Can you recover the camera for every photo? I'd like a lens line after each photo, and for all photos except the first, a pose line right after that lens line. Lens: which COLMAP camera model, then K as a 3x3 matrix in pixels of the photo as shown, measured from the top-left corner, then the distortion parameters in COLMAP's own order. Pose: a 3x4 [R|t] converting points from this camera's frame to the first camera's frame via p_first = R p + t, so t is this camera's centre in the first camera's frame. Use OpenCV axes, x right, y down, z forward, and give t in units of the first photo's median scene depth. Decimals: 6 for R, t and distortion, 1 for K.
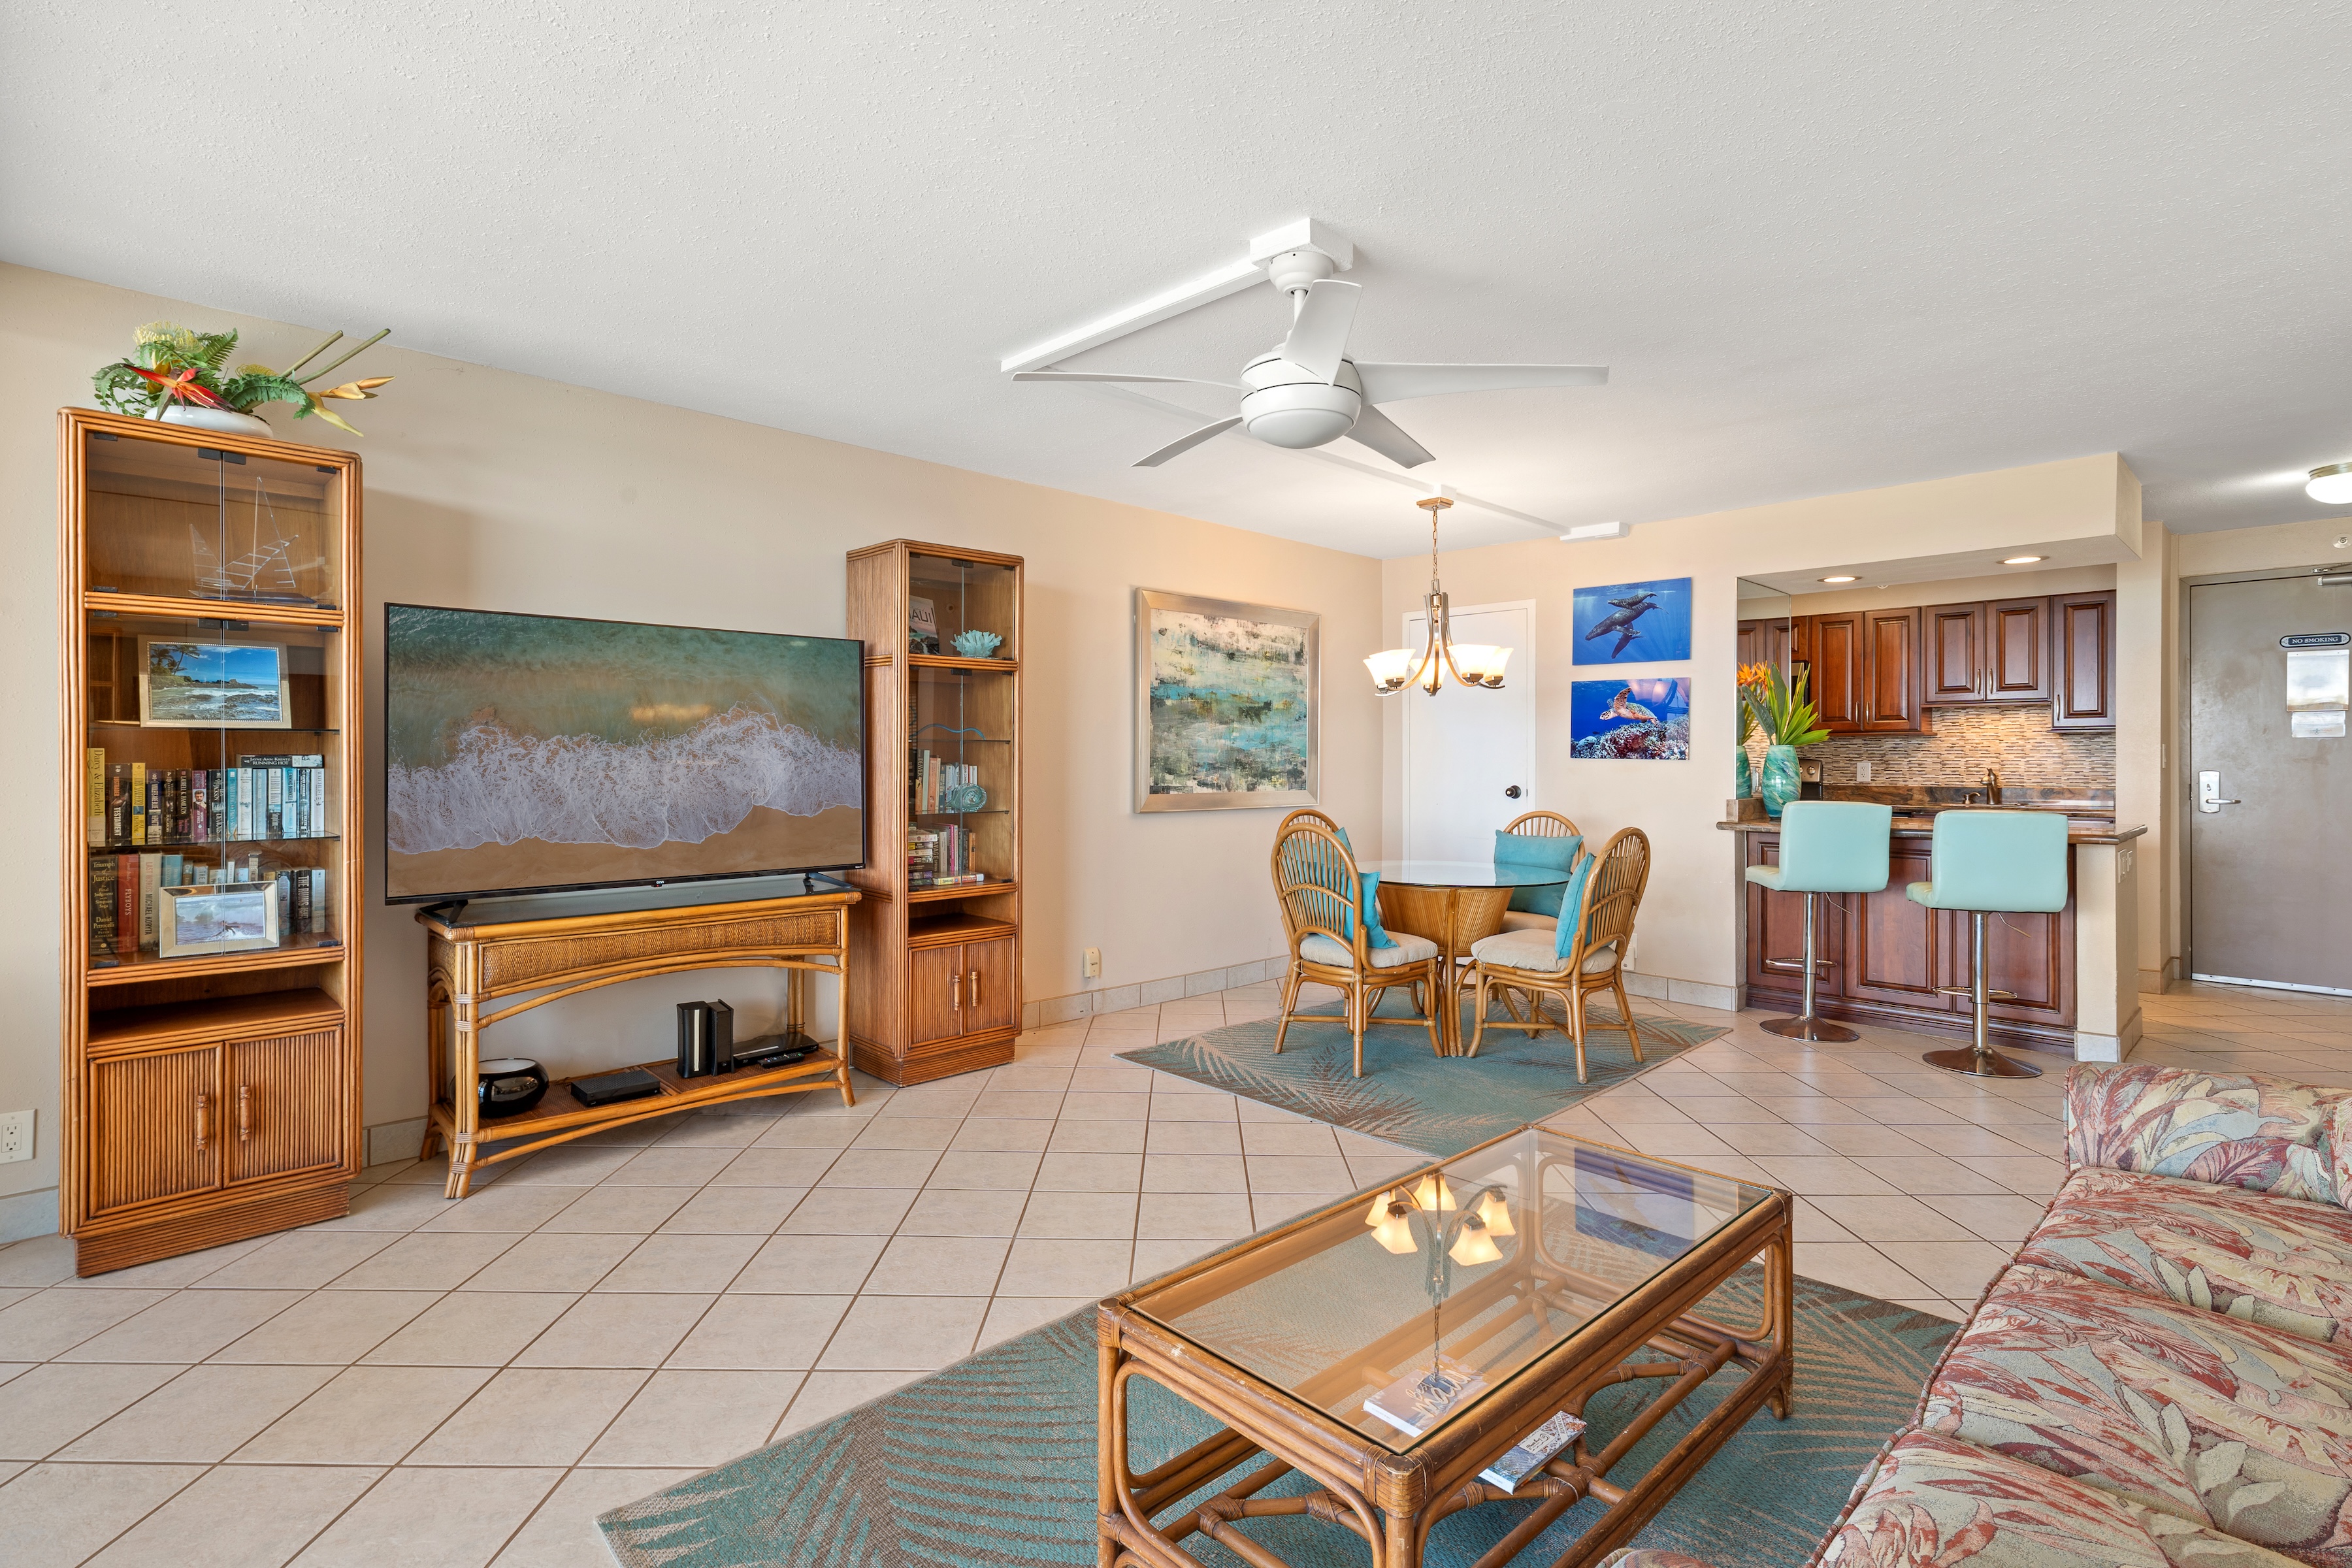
lens RADIAL K [[1066.3, 0, 1213.9], [0, 1066.3, 760.5], [0, 0, 1]] dist [0.007475, -0.001289]
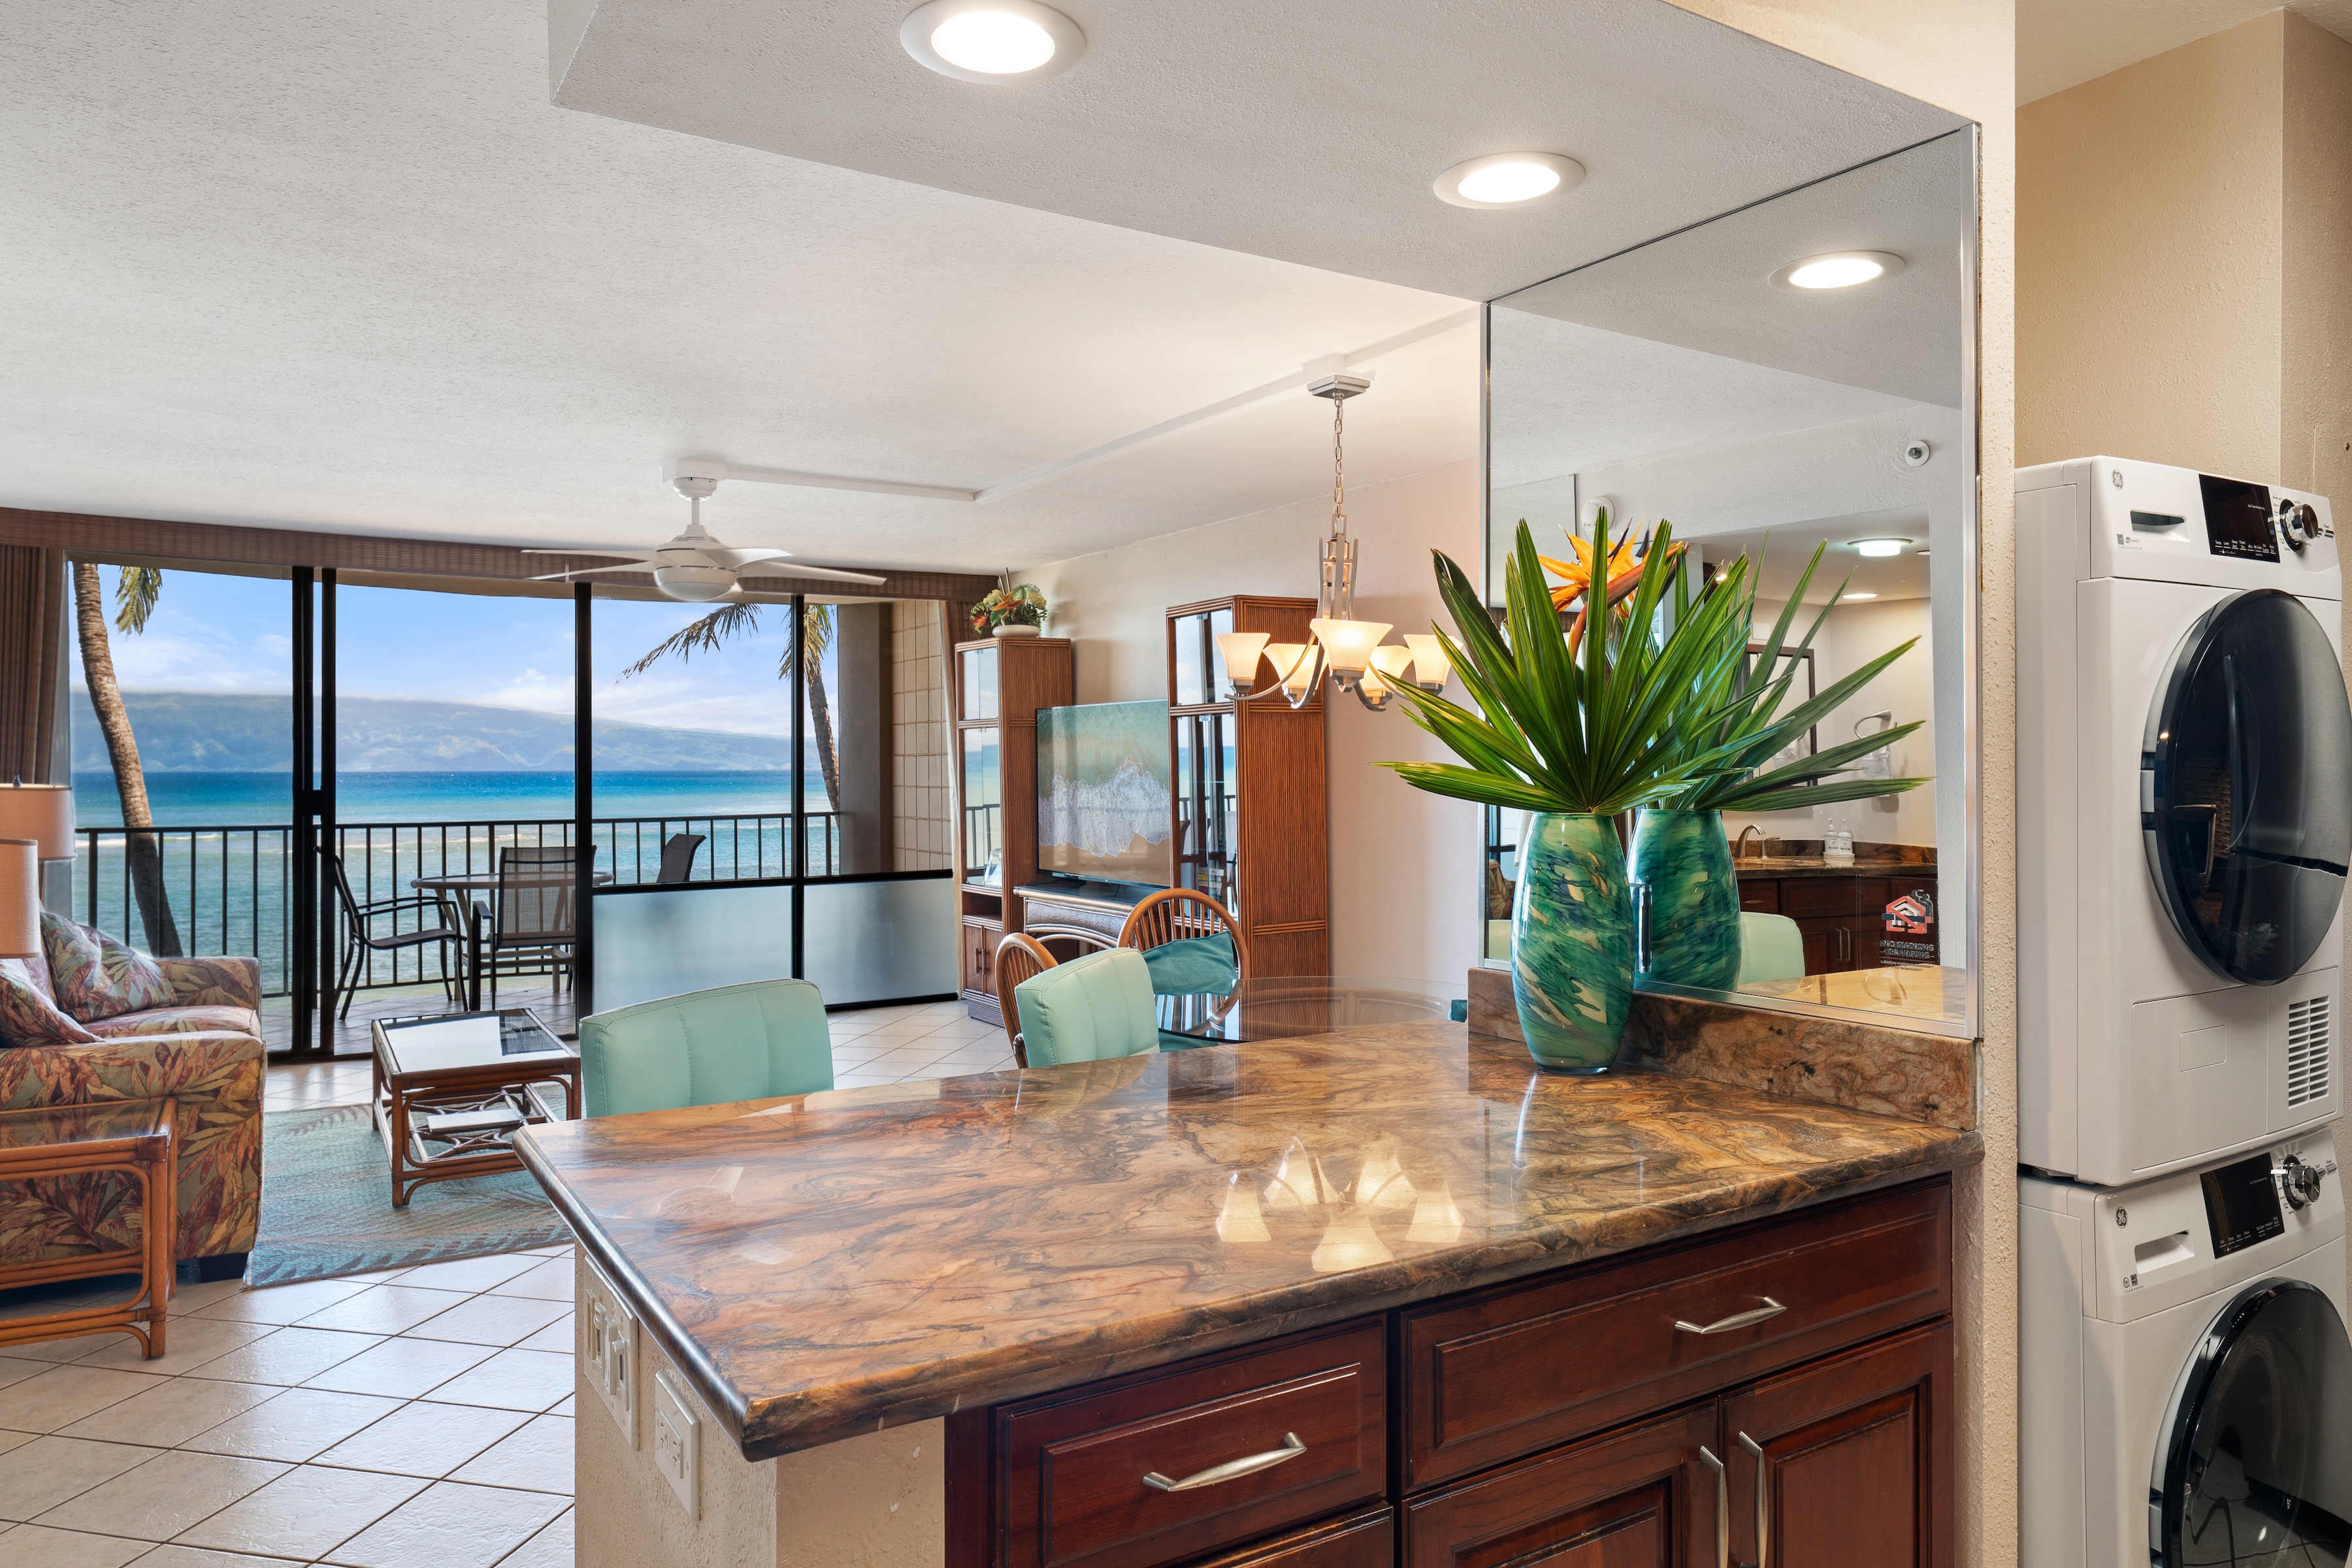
lens RADIAL K [[1536.2, 0, 1204.9], [0, 1536.2, 760.0], [0, 0, 1]] dist [-0.004896, 0.000574]
pose [[-0.199960, -0.003413, -0.979798, 0.909949], [0.003732, 0.999984, -0.004245, -0.025202], [0.979797, -0.004505, -0.199944, 0.943233]]
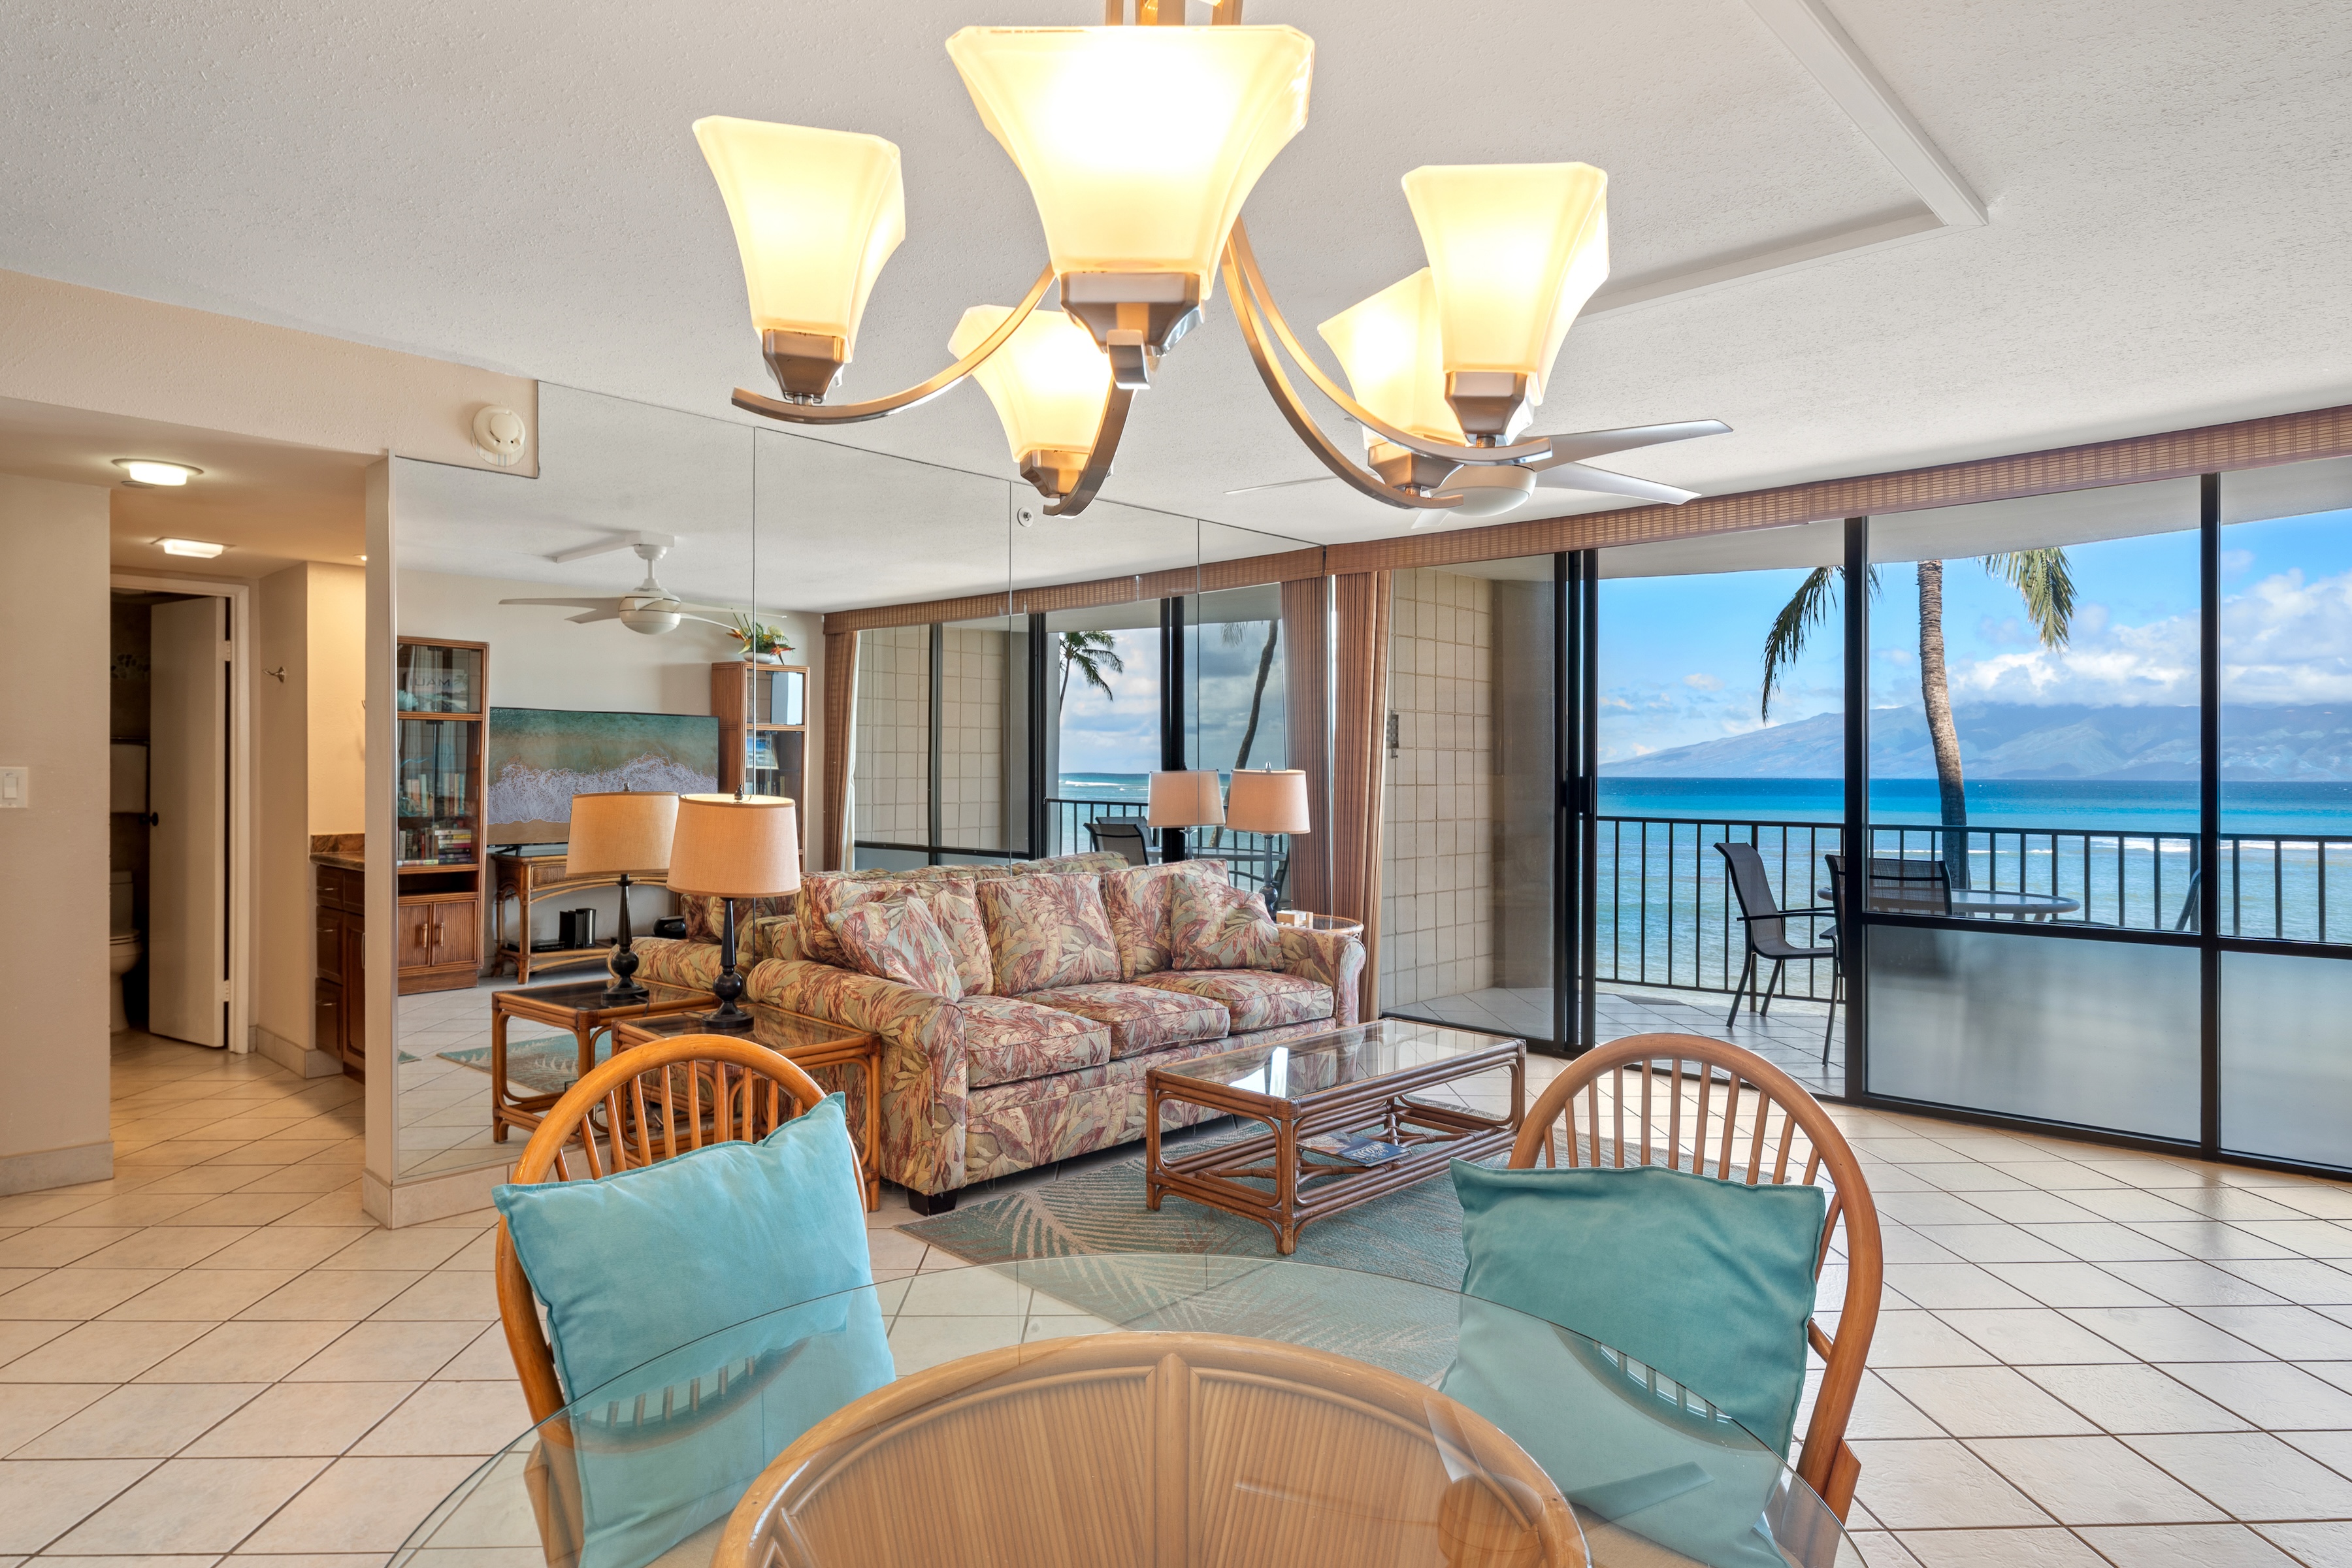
lens RADIAL K [[1299.5, 0, 1143.4], [0, 1299.5, 766.7], [0, 0, 1]] dist [0.003377, -0.001589]
pose [[-0.999347, -0.006454, -0.035547, 0.206501], [-0.006310, 0.999971, -0.004174, -0.013707], [0.035573, -0.003947, -0.999359, 1.014595]]
